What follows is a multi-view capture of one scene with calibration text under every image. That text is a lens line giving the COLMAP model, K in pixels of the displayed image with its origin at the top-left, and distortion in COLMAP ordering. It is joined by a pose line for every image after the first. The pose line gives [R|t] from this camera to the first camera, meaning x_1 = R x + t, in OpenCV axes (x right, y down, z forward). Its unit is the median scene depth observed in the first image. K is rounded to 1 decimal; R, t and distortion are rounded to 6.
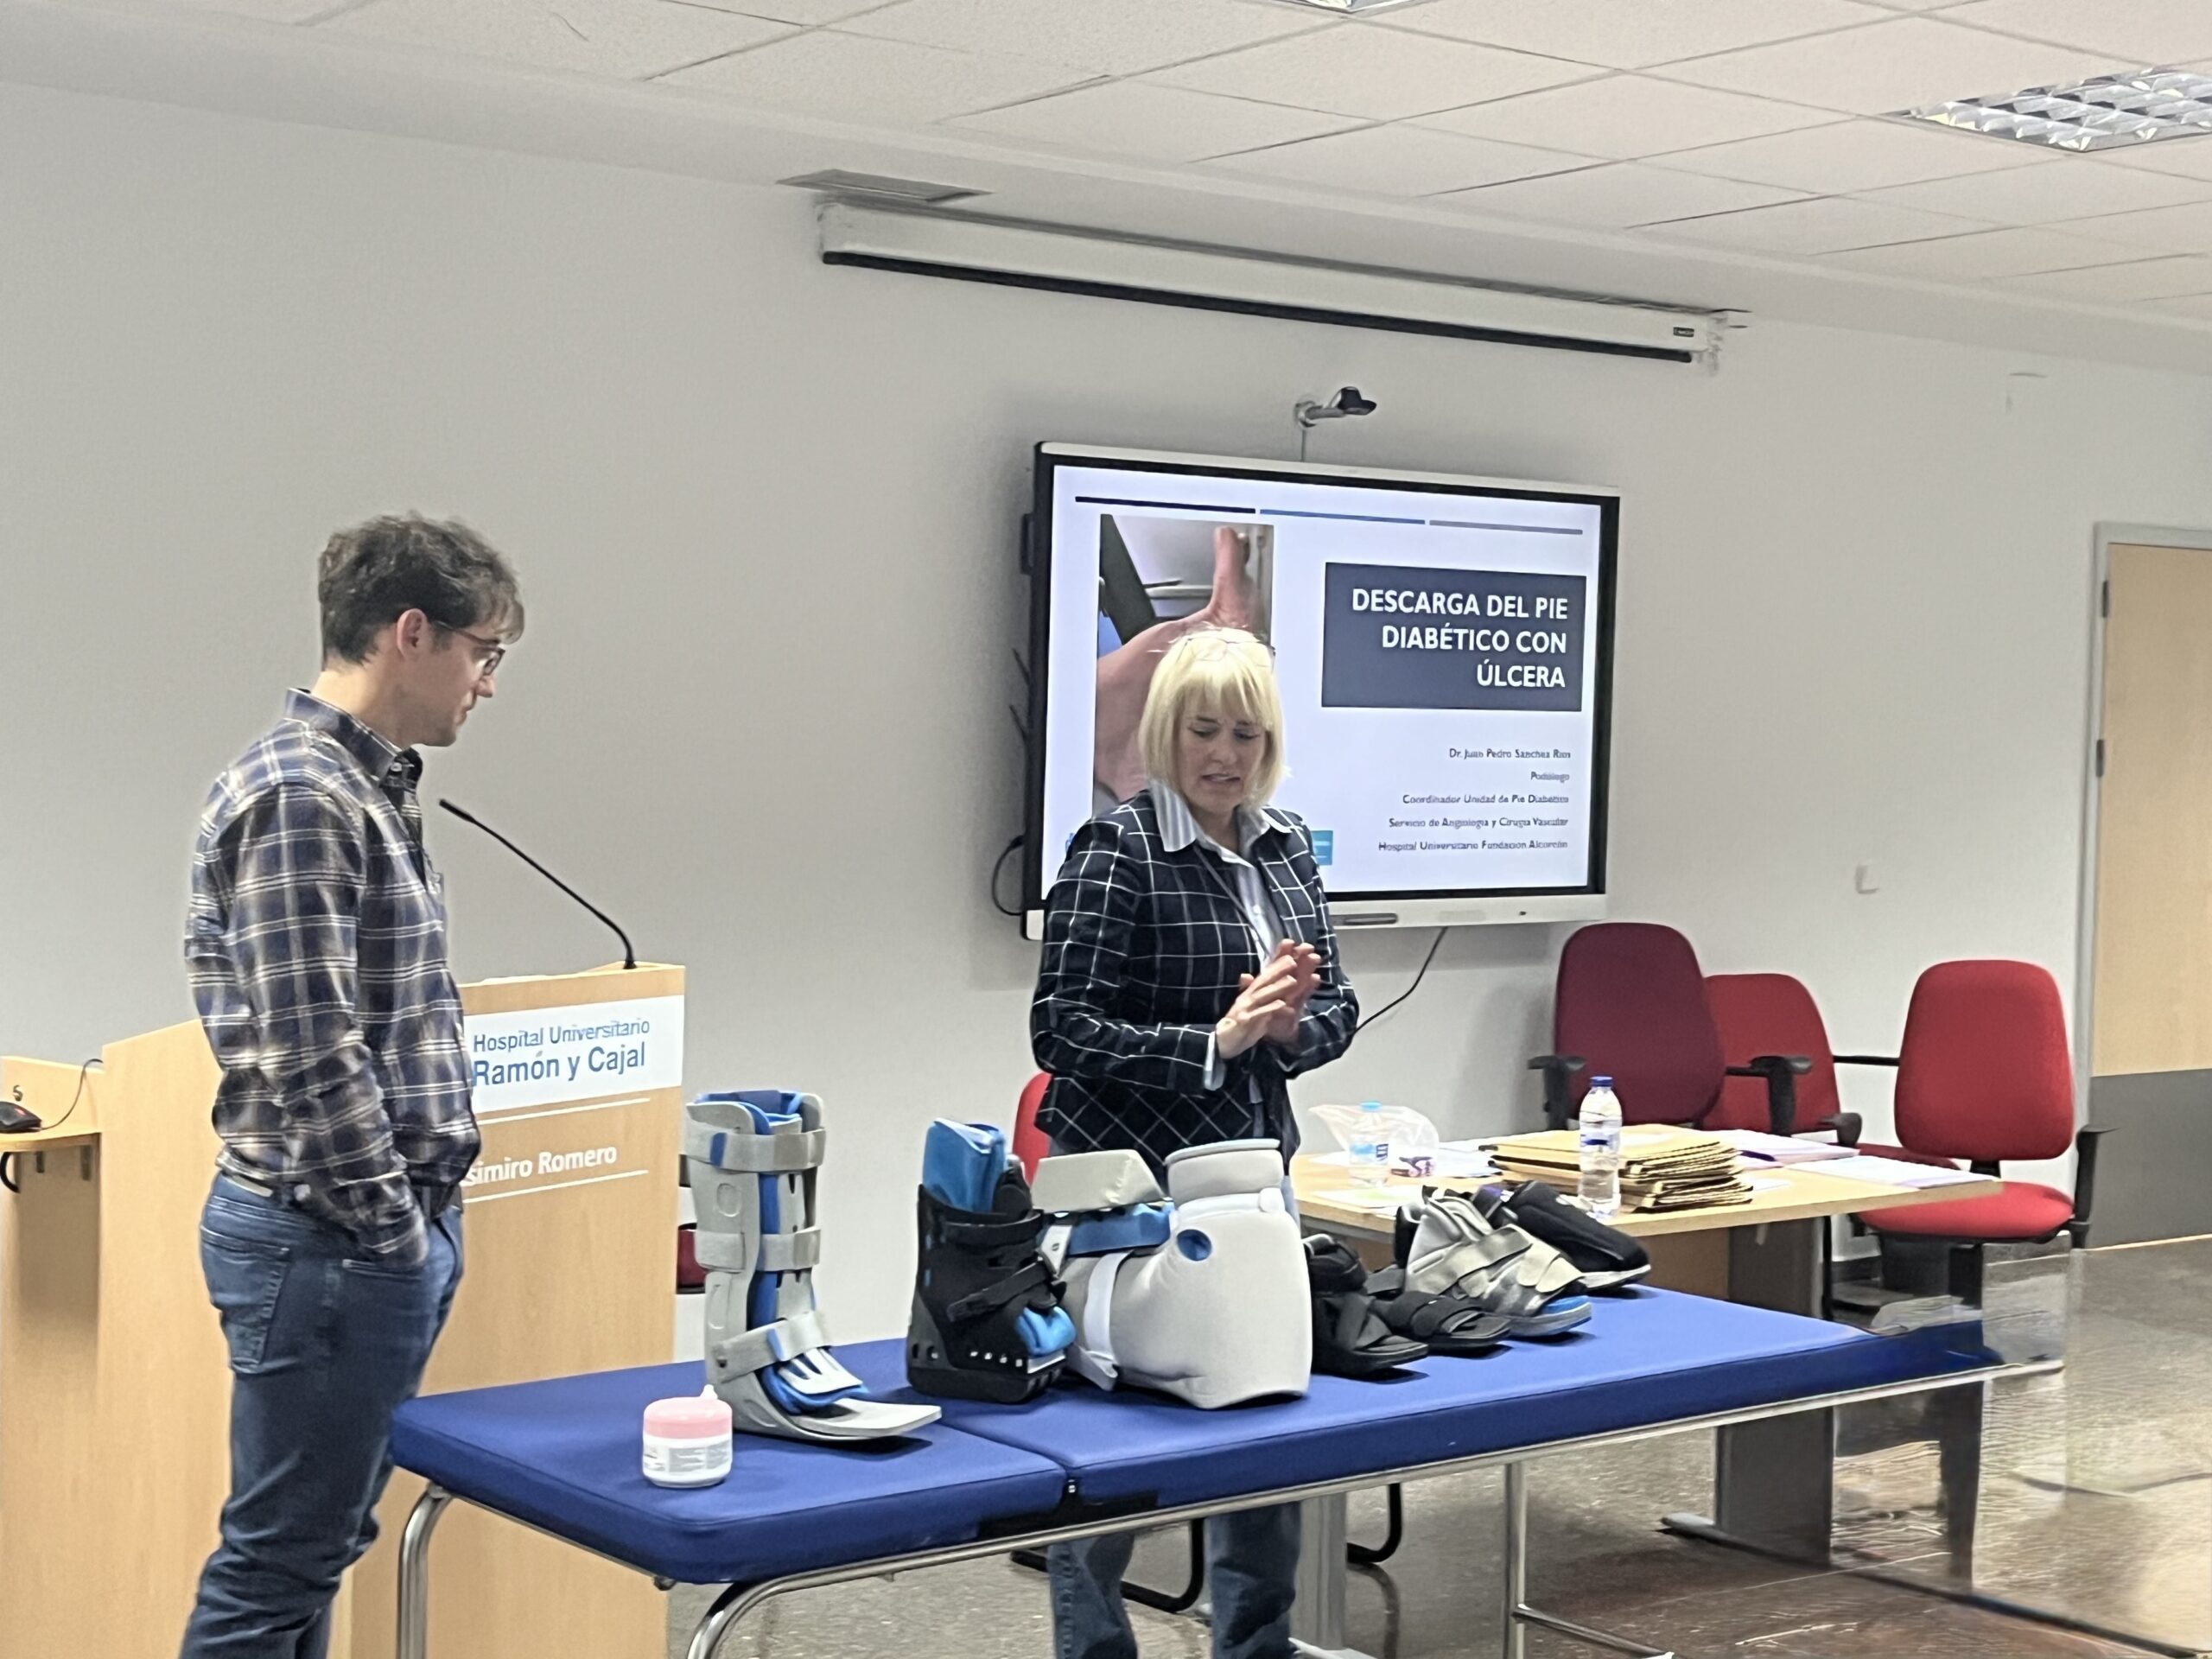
lens RADIAL K [[3170.1, 0, 1106.0], [0, 3170.1, 829.5], [0, 0, 1]] dist [0.195956, -0.864211]
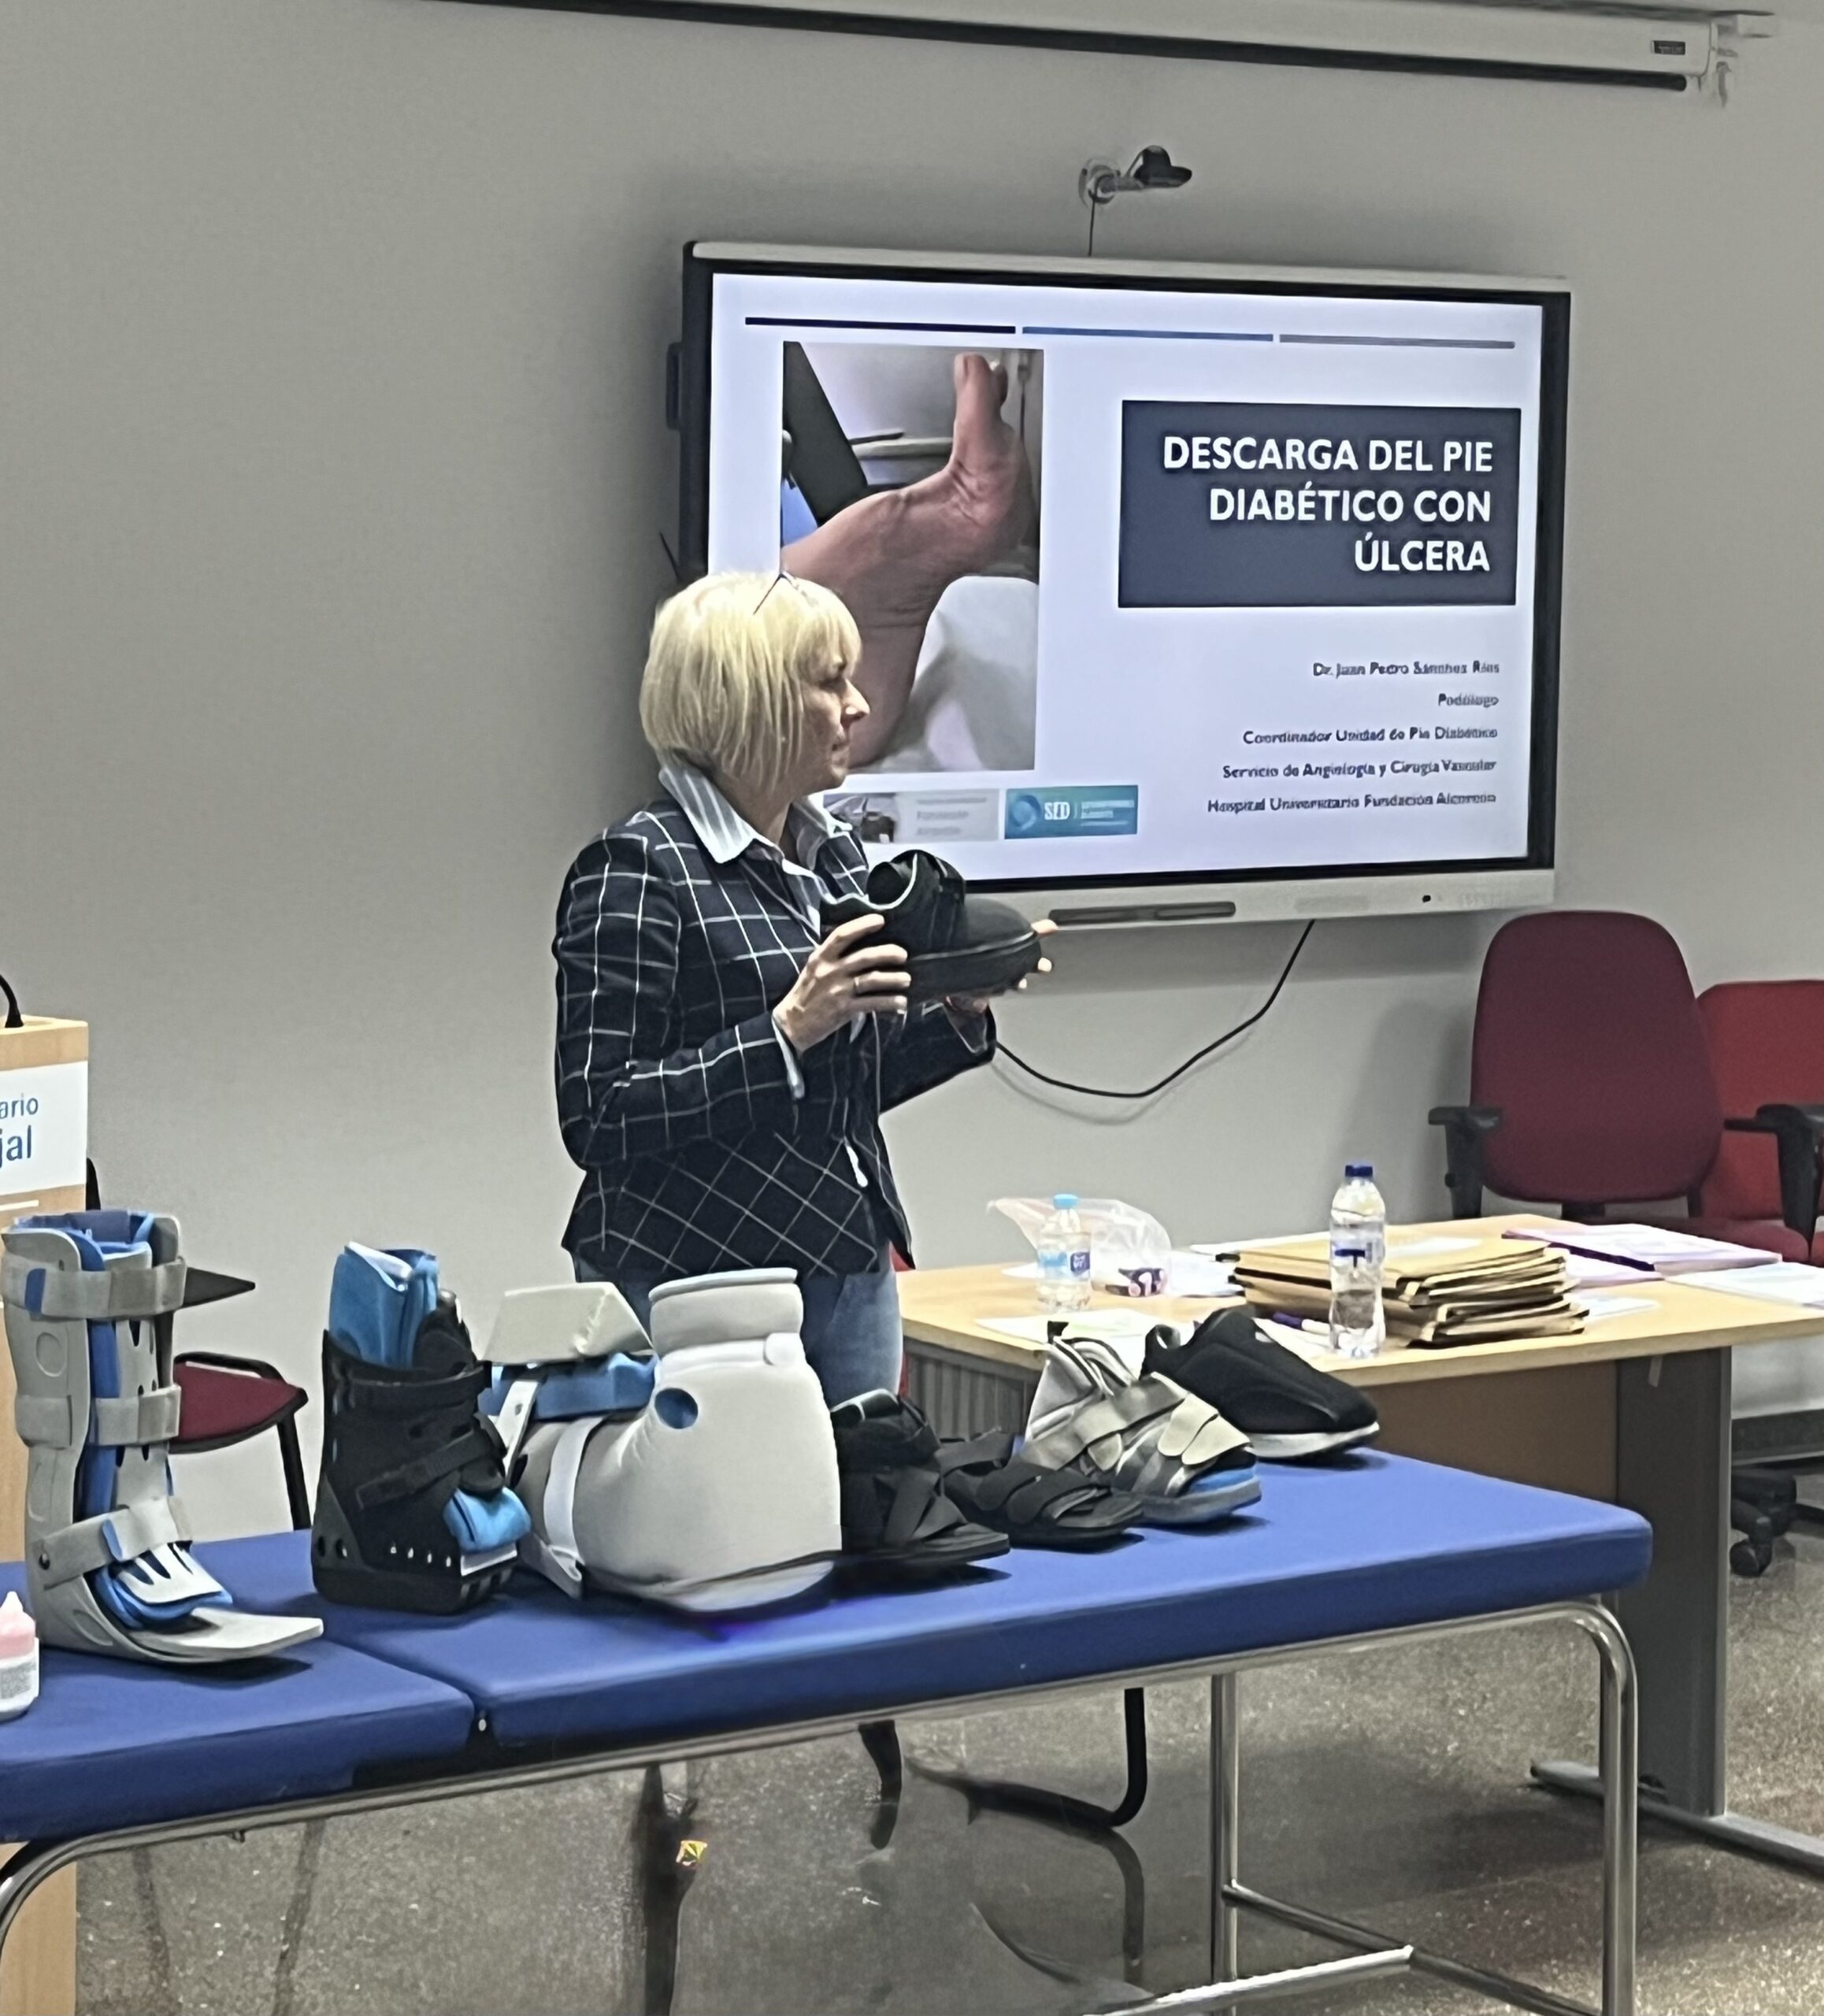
lens RADIAL K [[5083.4, 0, 917.0], [0, 5083.4, 778.2], [0, 0, 1]] dist [0.171611, -0.738049]
pose [[0.998911, -0.005557, -0.046328, 0.101369], [0.006490, 0.999779, 0.020016, -0.032150], [0.046207, -0.020295, 0.998726, -0.156559]]
